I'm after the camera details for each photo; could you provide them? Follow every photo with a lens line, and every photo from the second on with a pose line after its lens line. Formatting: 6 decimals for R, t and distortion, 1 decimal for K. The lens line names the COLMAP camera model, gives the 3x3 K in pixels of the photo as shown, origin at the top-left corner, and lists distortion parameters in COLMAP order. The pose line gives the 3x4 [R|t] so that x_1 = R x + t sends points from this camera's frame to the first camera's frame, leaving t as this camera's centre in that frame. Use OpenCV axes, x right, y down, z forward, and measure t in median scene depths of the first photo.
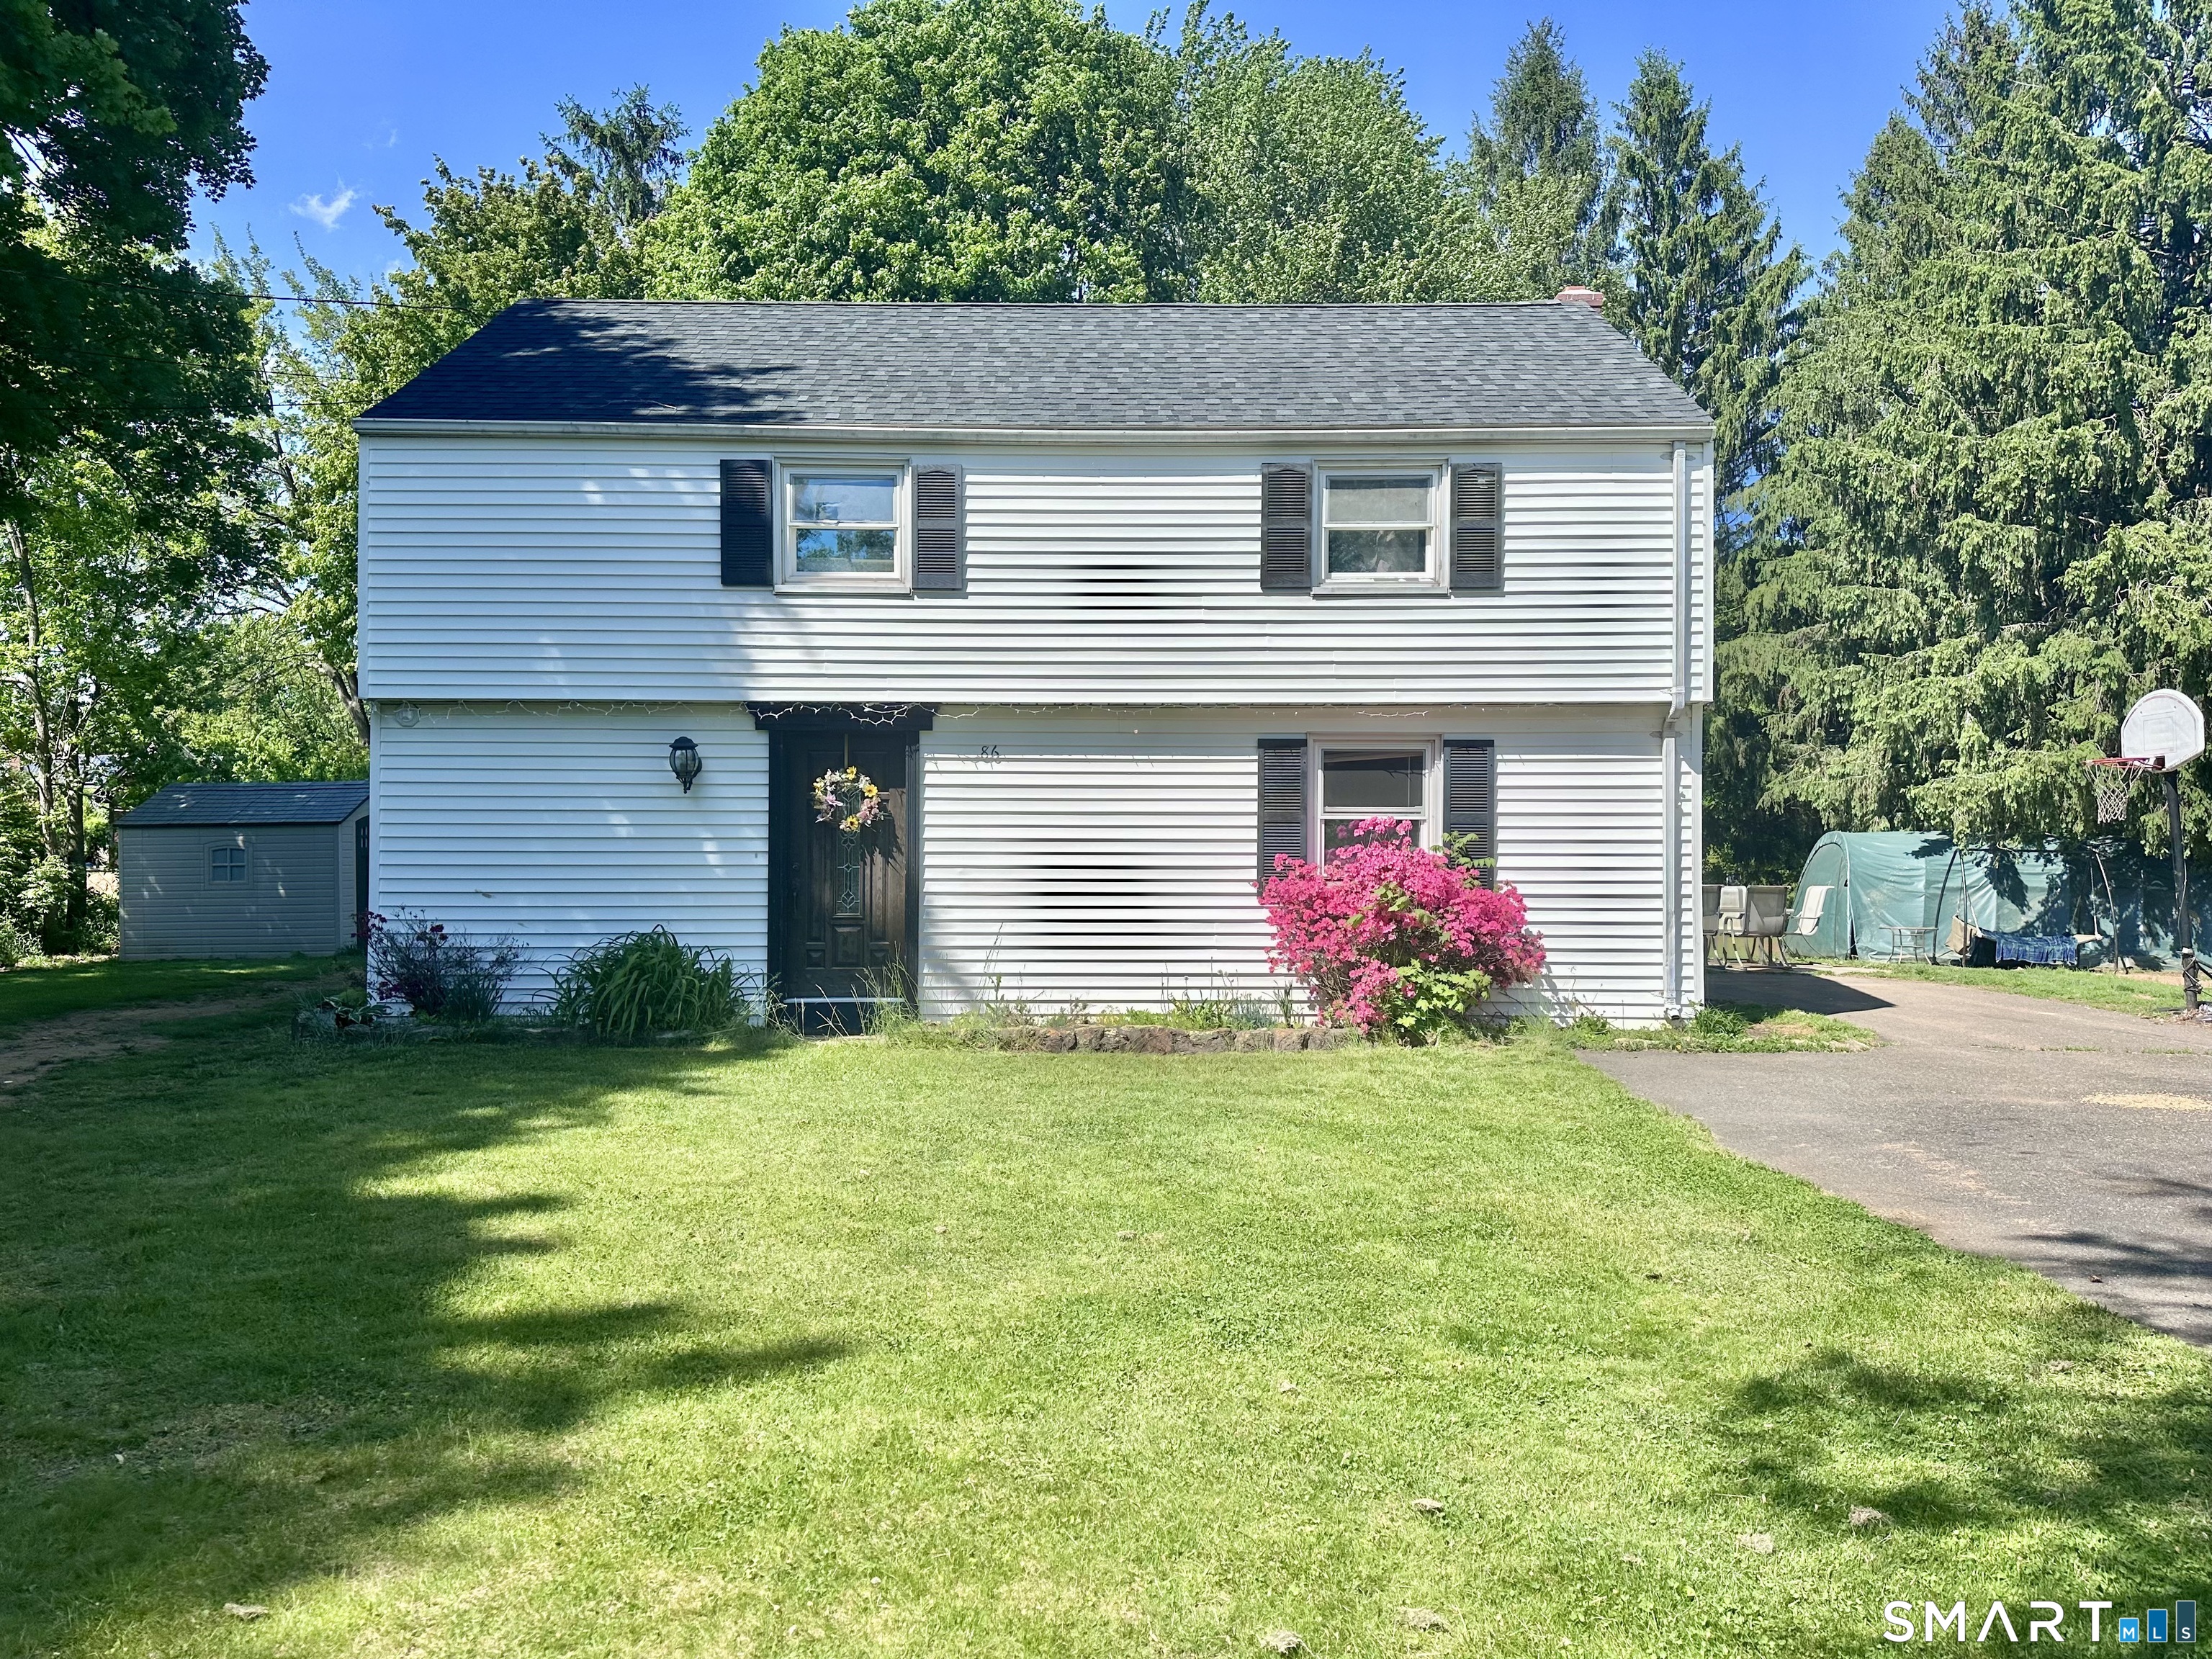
lens RADIAL K [[1547.3, 0, 1105.4], [0, 1547.3, 852.2], [0, 0, 1]] dist [0.049693, -0.015367]
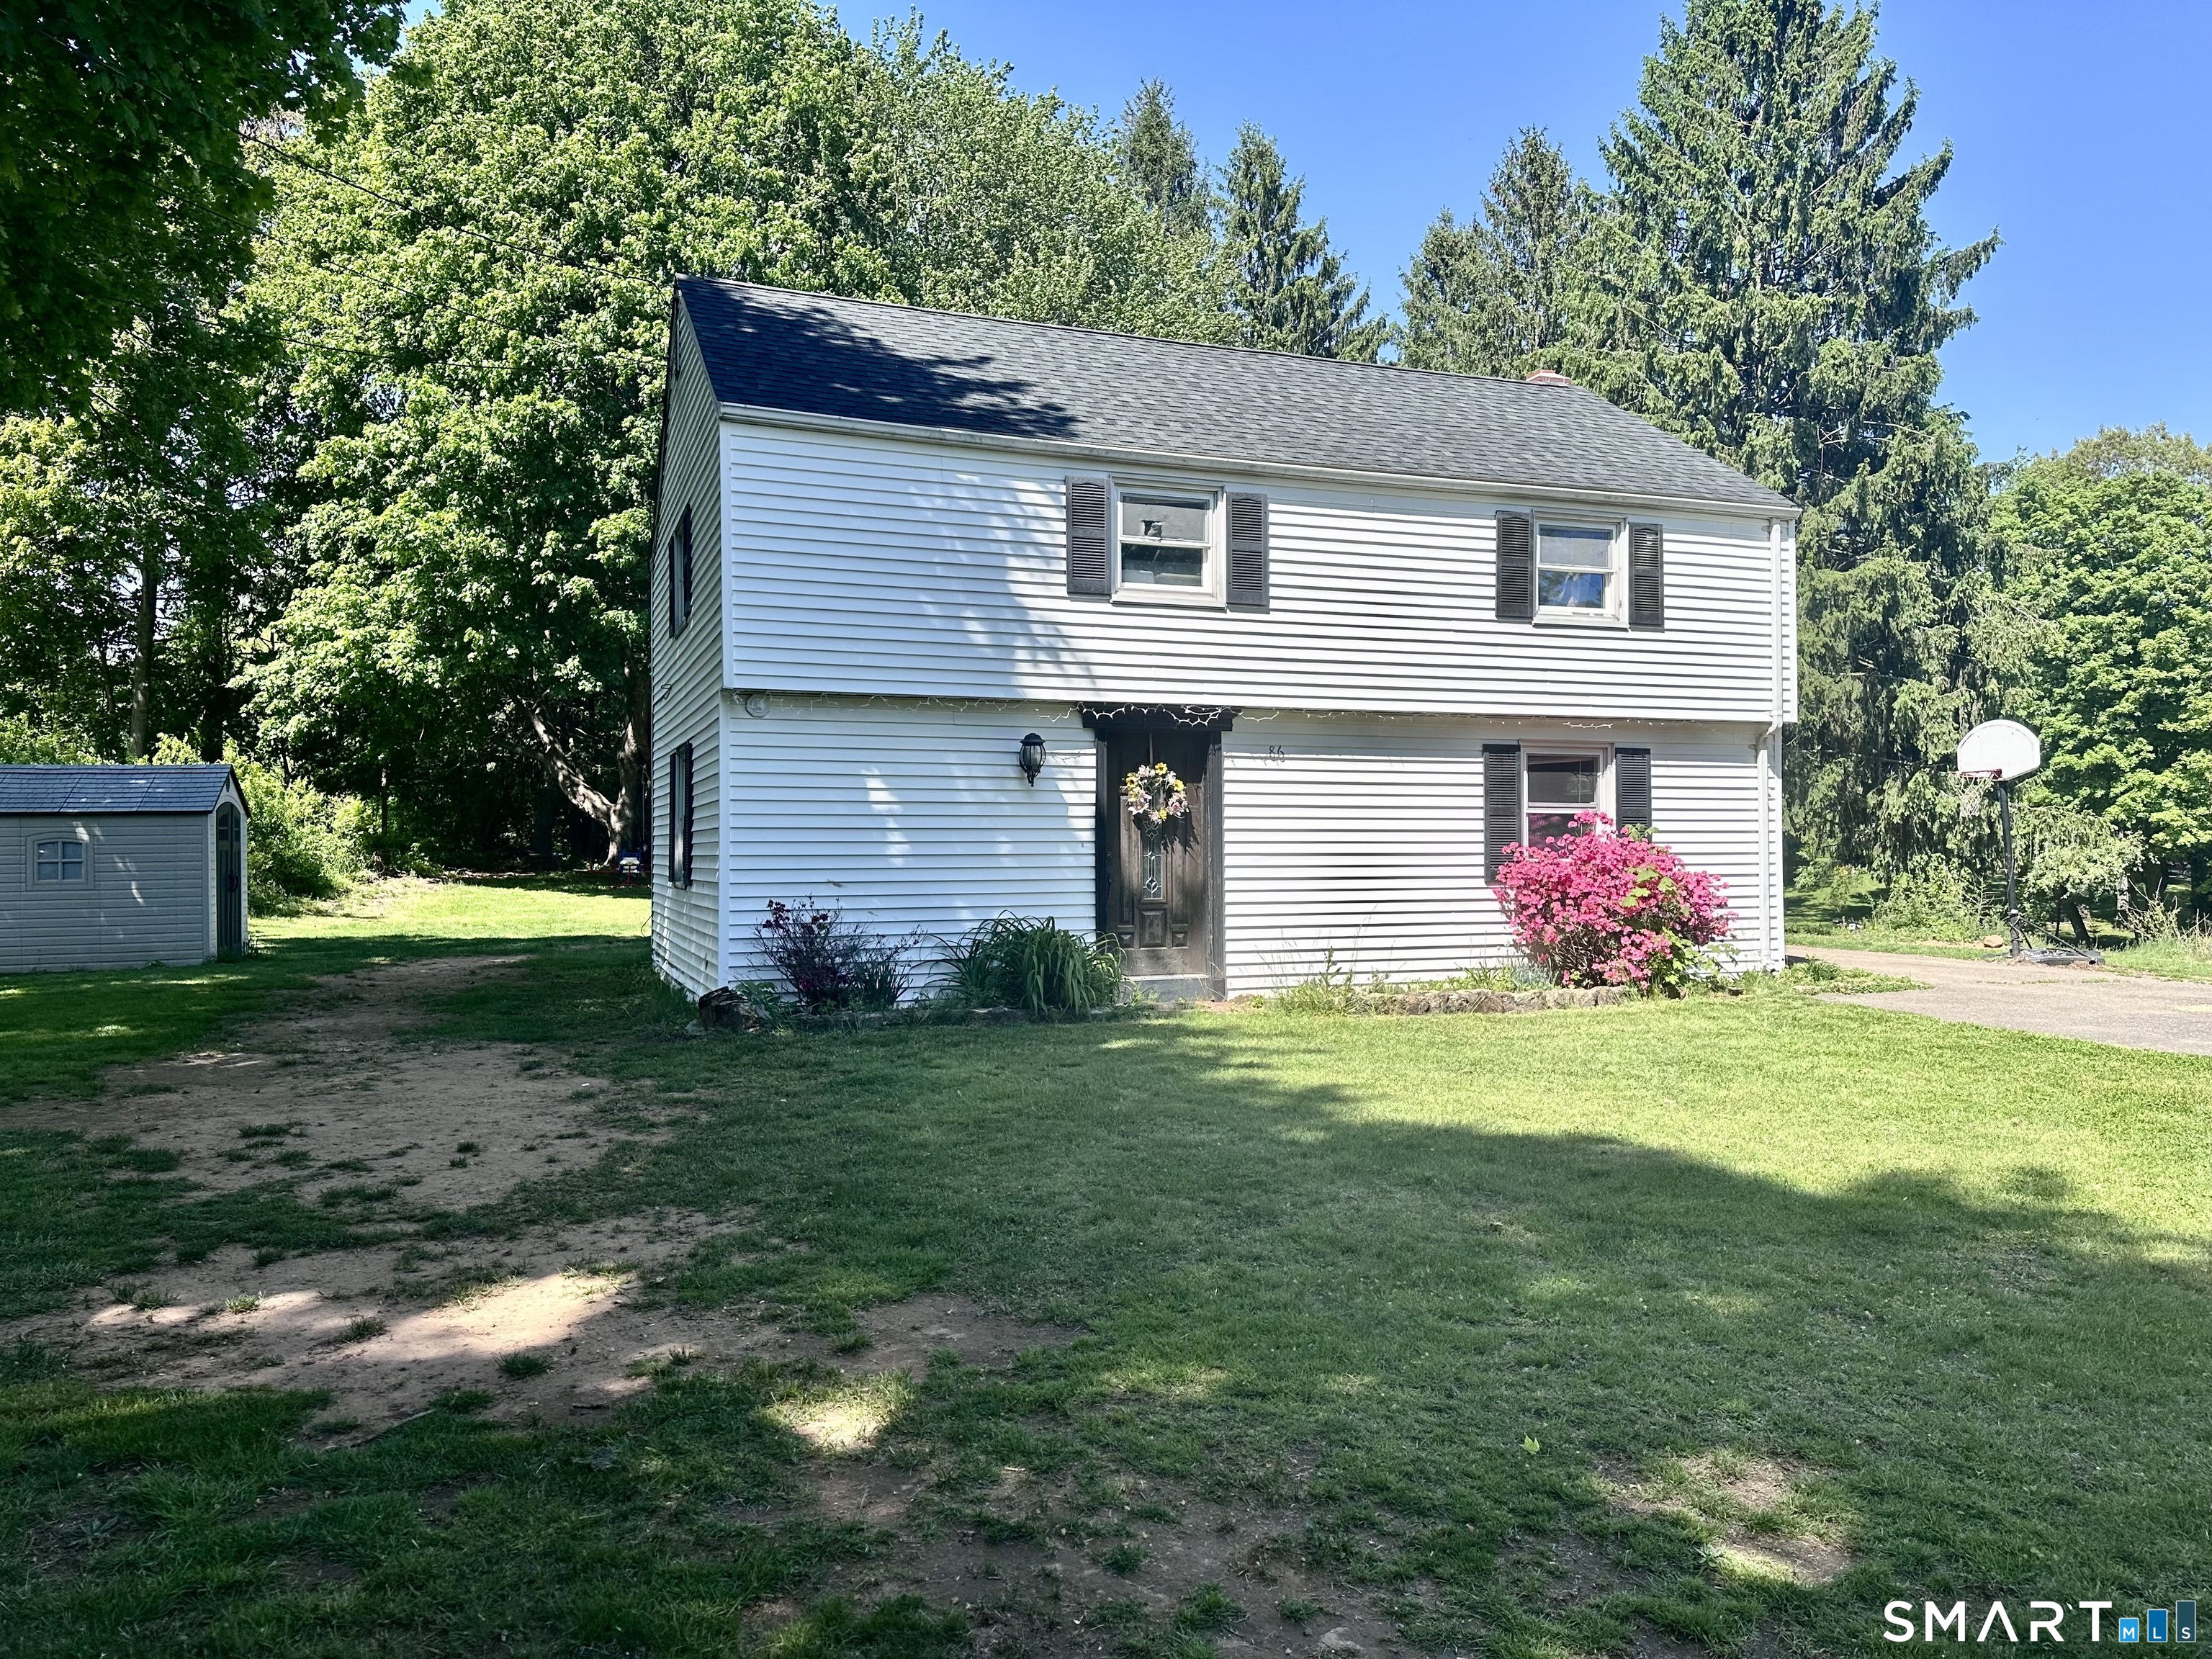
lens RADIAL K [[1547.3, 0, 1106.6], [0, 1547.3, 818.1], [0, 0, 1]] dist [0.049693, -0.015367]
pose [[0.940782, 0.002599, 0.339003, -0.568307], [0.003051, 0.999865, -0.016130, 0.000888], [-0.339000, 0.016209, 0.940647, -0.006386]]
